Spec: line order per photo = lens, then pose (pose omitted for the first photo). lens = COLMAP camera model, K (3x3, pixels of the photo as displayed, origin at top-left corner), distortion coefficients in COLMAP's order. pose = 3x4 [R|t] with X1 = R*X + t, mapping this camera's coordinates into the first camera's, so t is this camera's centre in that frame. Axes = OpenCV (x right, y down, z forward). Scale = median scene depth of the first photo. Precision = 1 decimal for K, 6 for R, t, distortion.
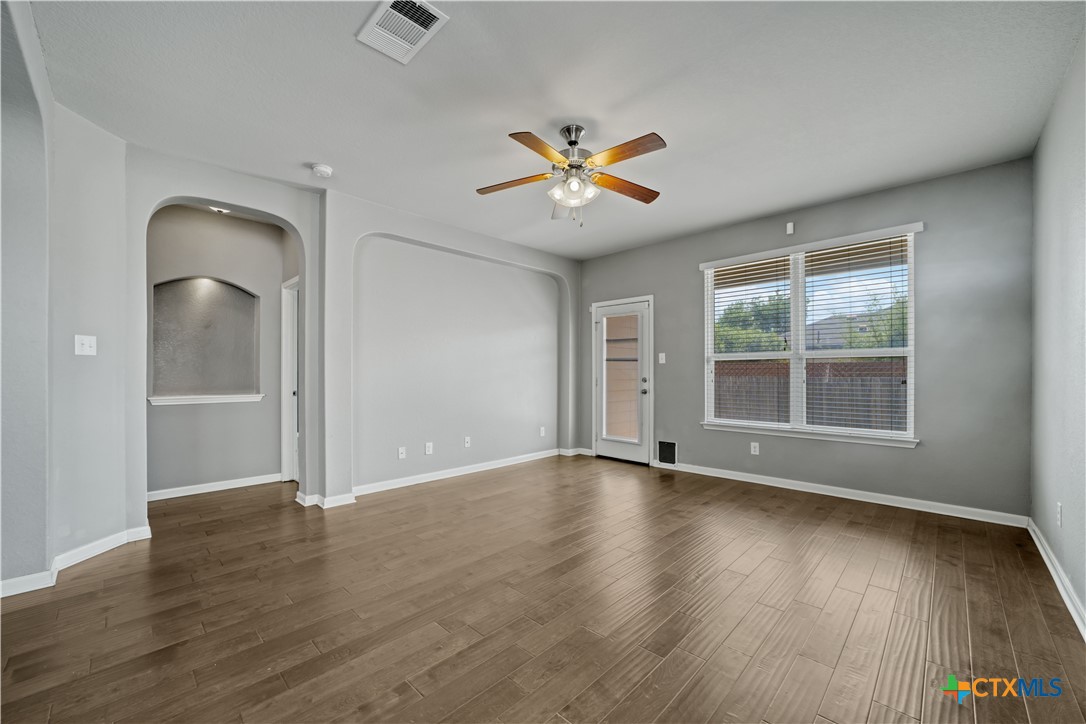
lens RADIAL K [[432.5, 0, 543.5], [0, 432.5, 368.5], [0, 0, 1]] dist [-0.016674, 0.004264]
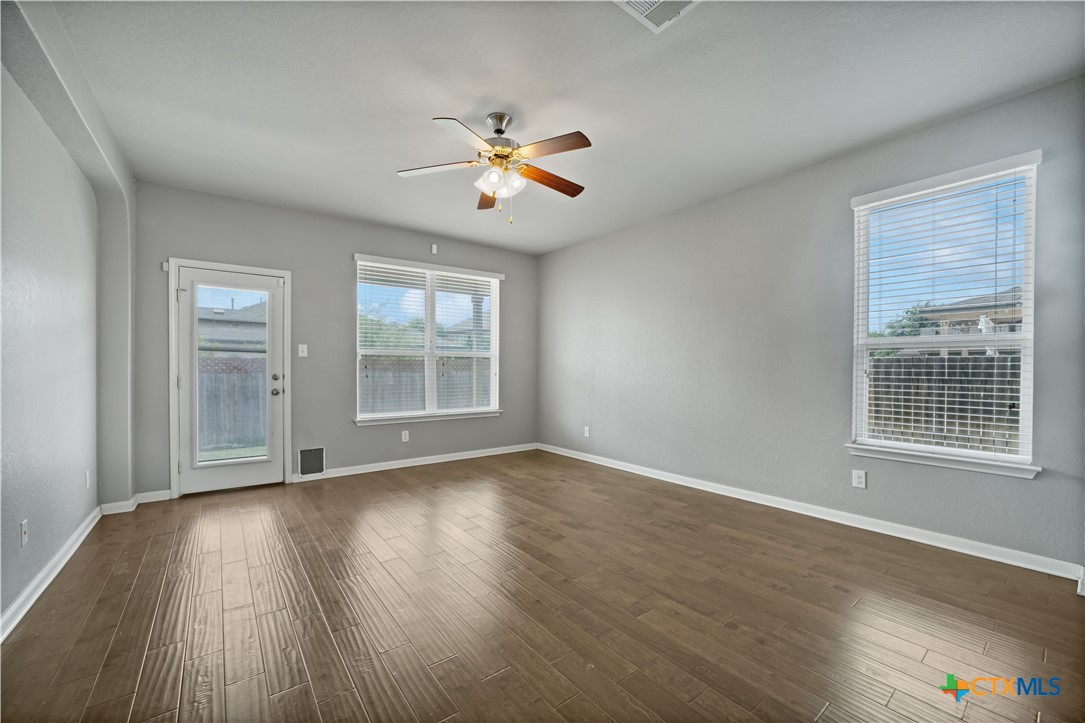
lens RADIAL K [[432.1, 0, 551.3], [0, 432.1, 370.5], [0, 0, 1]] dist [-0.016674, 0.004264]
pose [[0.122624, -0.007574, 0.992424, -0.551348], [-0.009851, 0.999912, 0.008848, 0.002817], [-0.992404, -0.010861, 0.122539, 0.470122]]
